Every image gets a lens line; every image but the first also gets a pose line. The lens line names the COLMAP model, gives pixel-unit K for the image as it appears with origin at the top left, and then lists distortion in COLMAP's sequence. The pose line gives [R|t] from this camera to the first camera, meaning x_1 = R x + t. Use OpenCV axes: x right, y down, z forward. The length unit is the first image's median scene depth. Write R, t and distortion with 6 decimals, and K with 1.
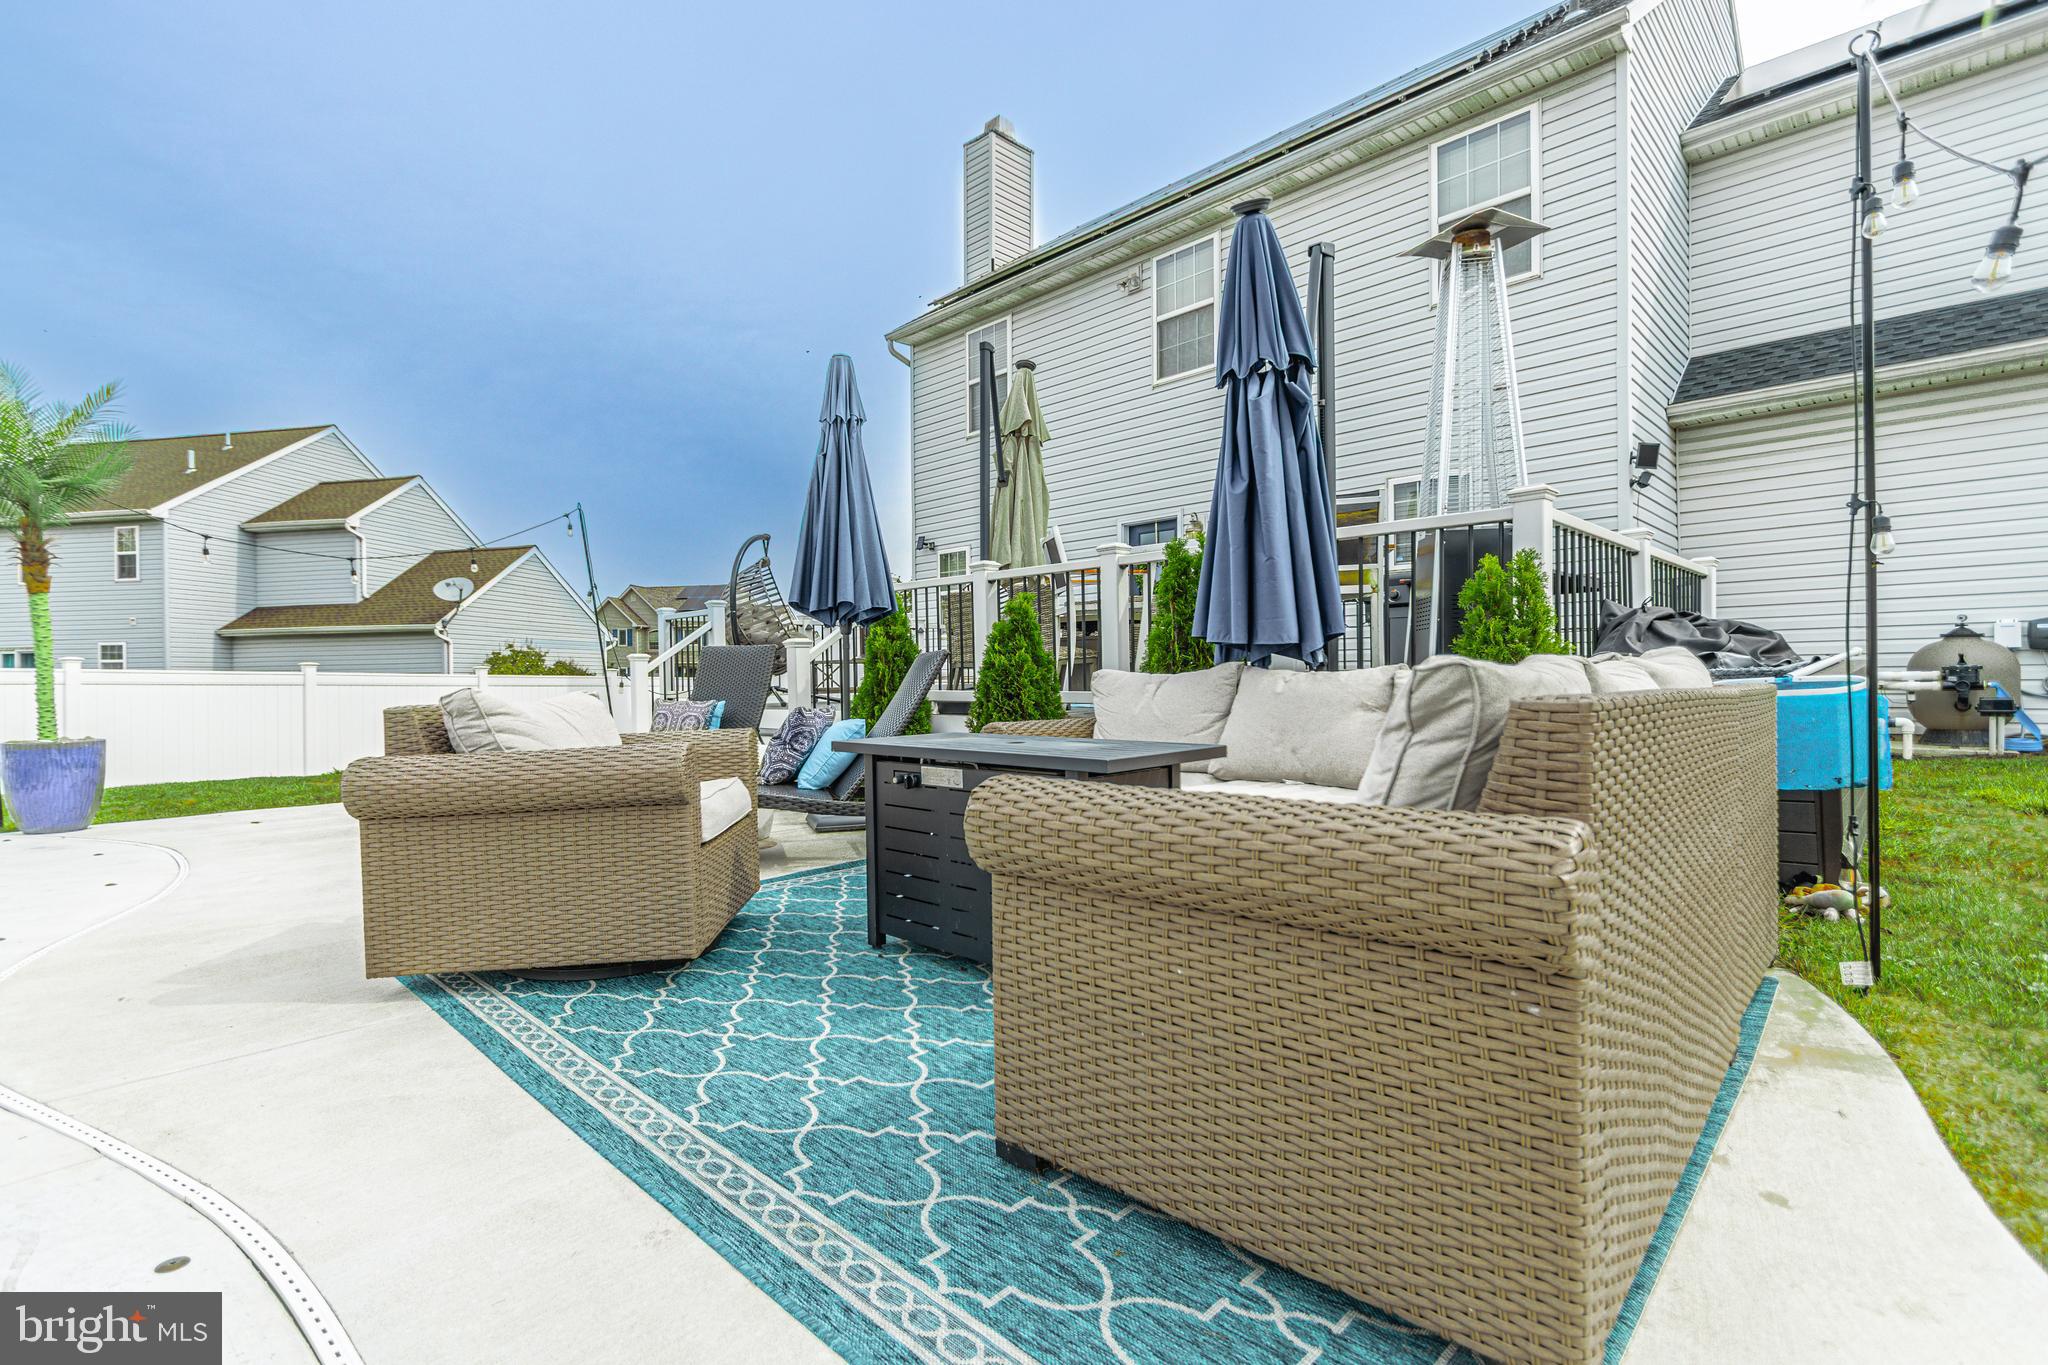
lens RADIAL K [[929.0, 0, 993.3], [0, 929.0, 679.0], [0, 0, 1]] dist [0.002695, -0.000454]
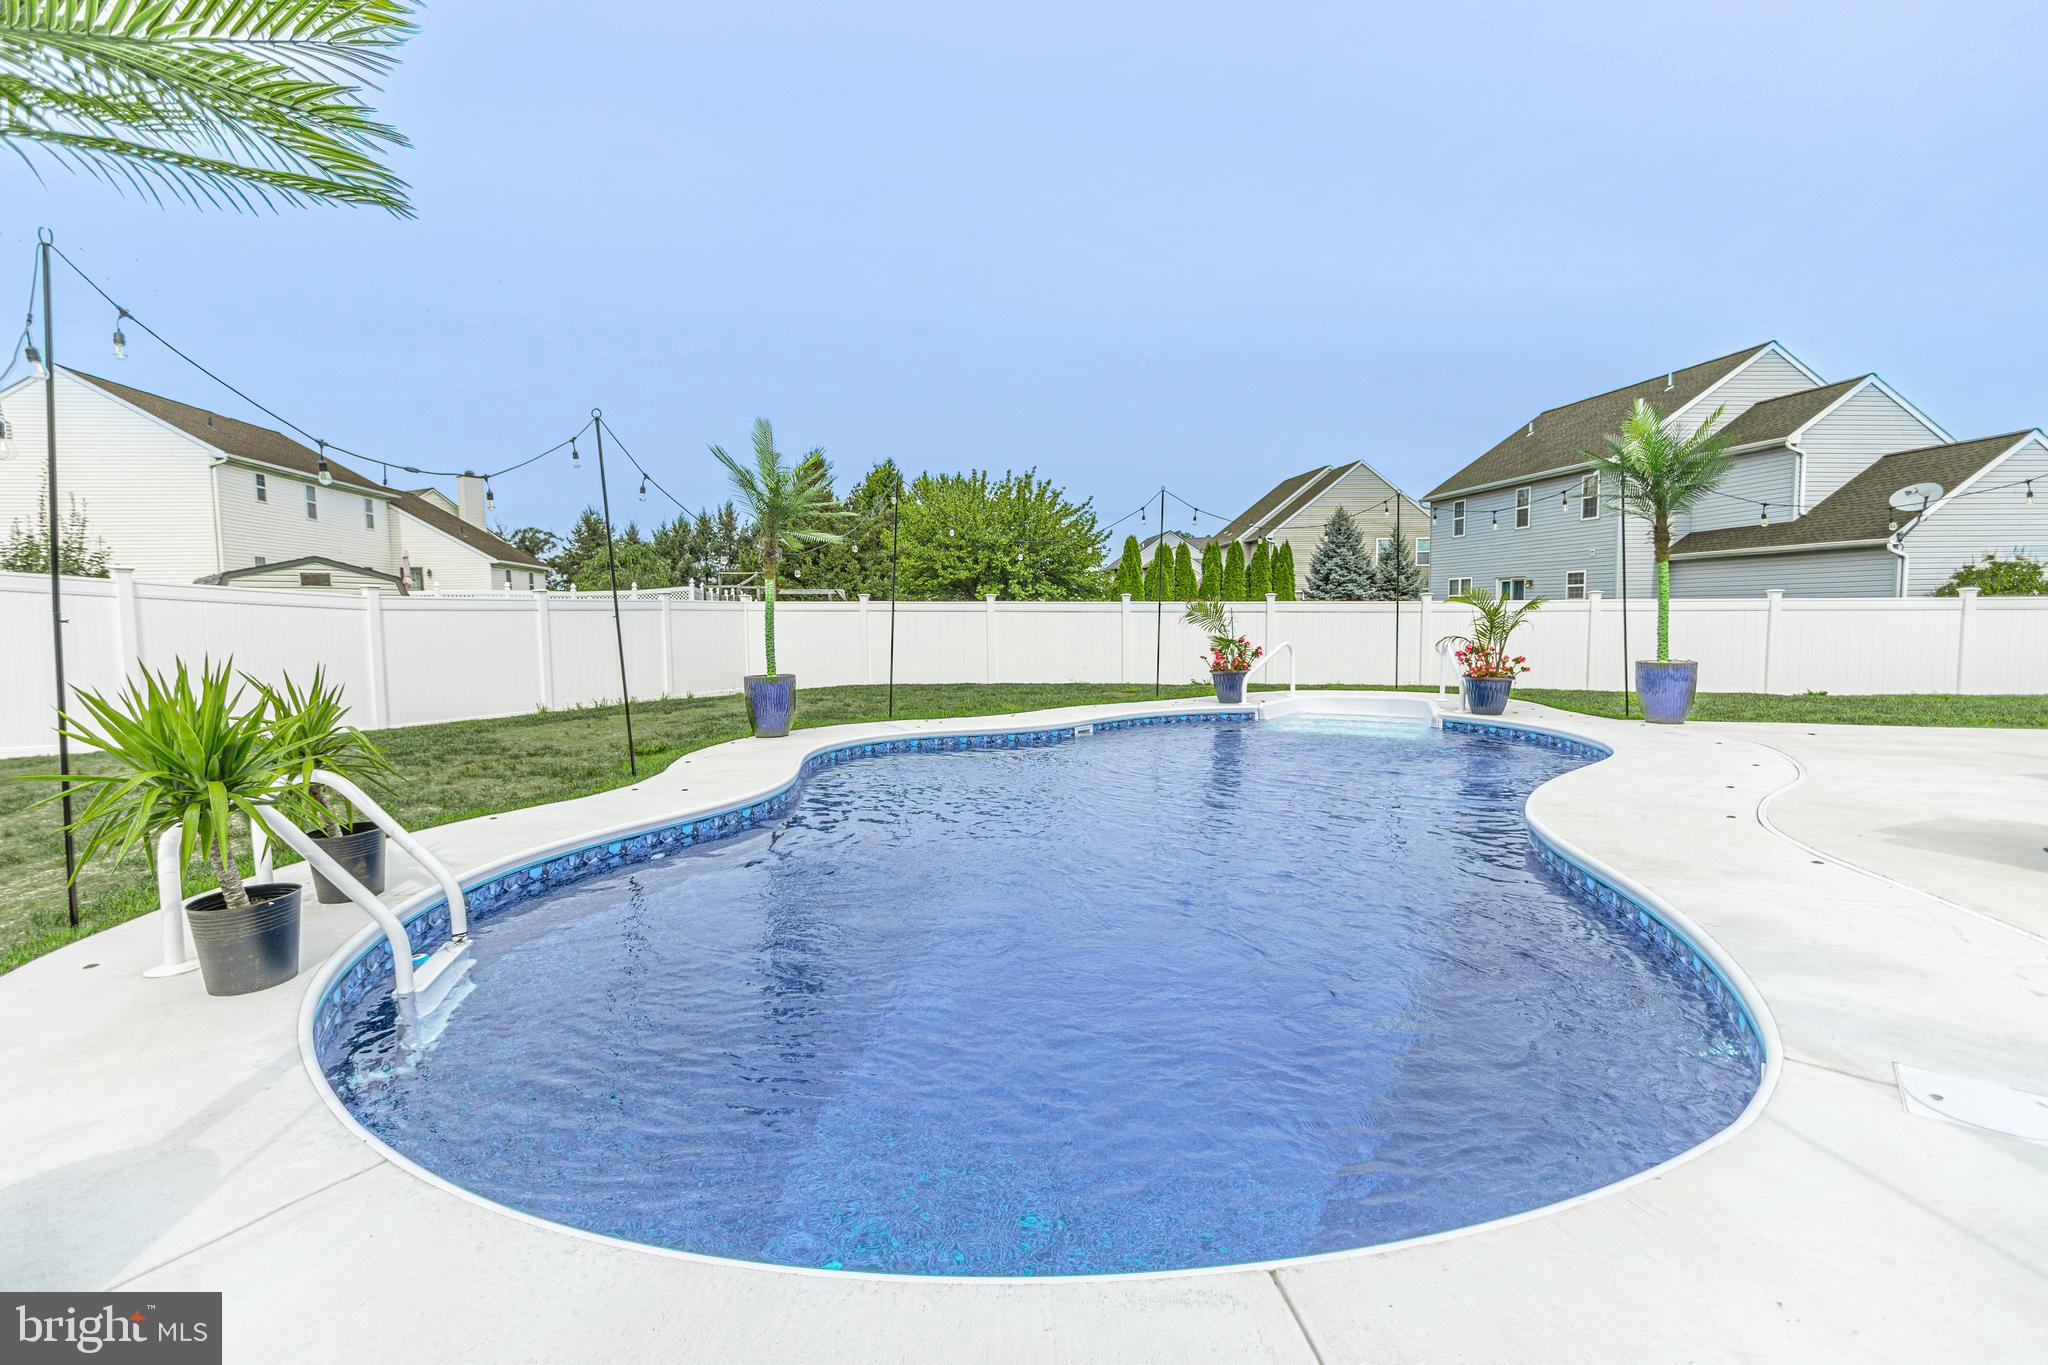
lens RADIAL K [[929.0, 0, 1021.5], [0, 929.0, 682.3], [0, 0, 1]] dist [0.002695, -0.000454]
pose [[0.308885, 0.079513, -0.947770, 0.030237], [0.015451, 0.995948, 0.088590, -0.018009], [0.950974, -0.042008, 0.306405, -0.163135]]
